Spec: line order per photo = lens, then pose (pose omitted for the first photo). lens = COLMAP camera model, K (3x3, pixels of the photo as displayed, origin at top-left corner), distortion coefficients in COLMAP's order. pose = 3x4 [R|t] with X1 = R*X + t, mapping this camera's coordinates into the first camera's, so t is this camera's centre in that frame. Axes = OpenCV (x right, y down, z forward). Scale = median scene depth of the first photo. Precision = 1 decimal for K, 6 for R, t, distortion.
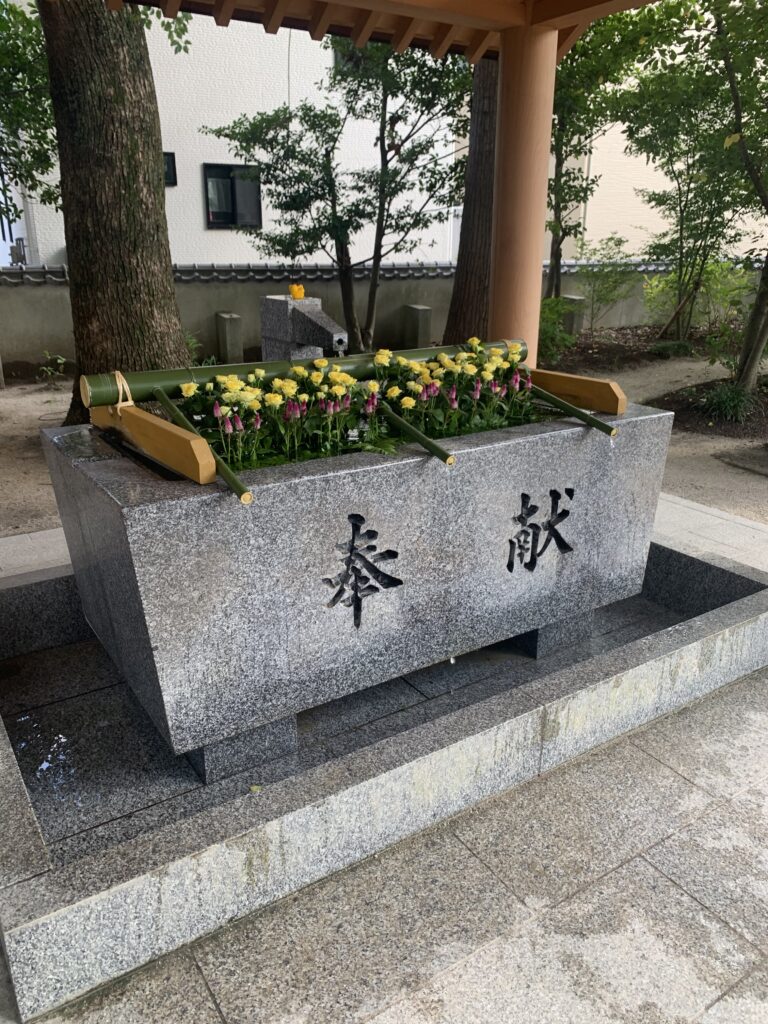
lens RADIAL K [[795.1, 0, 382.2], [0, 795.1, 509.2], [0, 0, 1]] dist [0.013323, 0.008309]
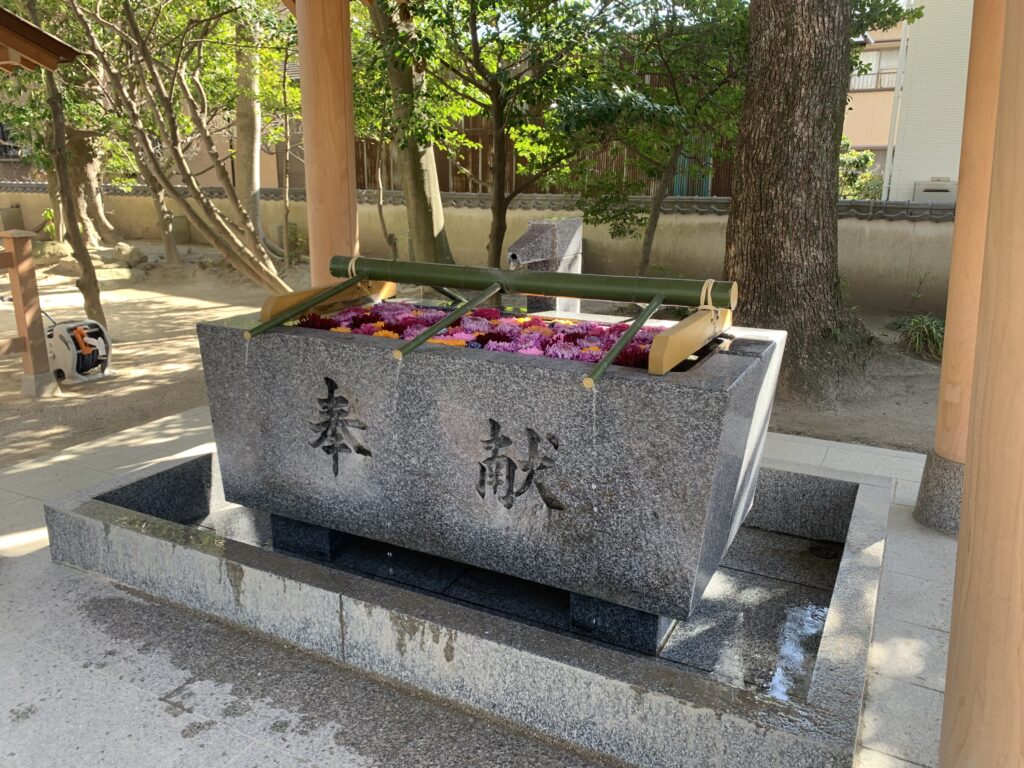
lens RADIAL K [[795.1, 0, 511.0], [0, 795.1, 385.7], [0, 0, 1]] dist [0.013323, 0.008309]
pose [[0.490873, 0.228226, -0.840807, 0.983140], [-0.290109, 0.952822, 0.089262, -0.150159], [0.821511, 0.200109, 0.533925, 0.496281]]
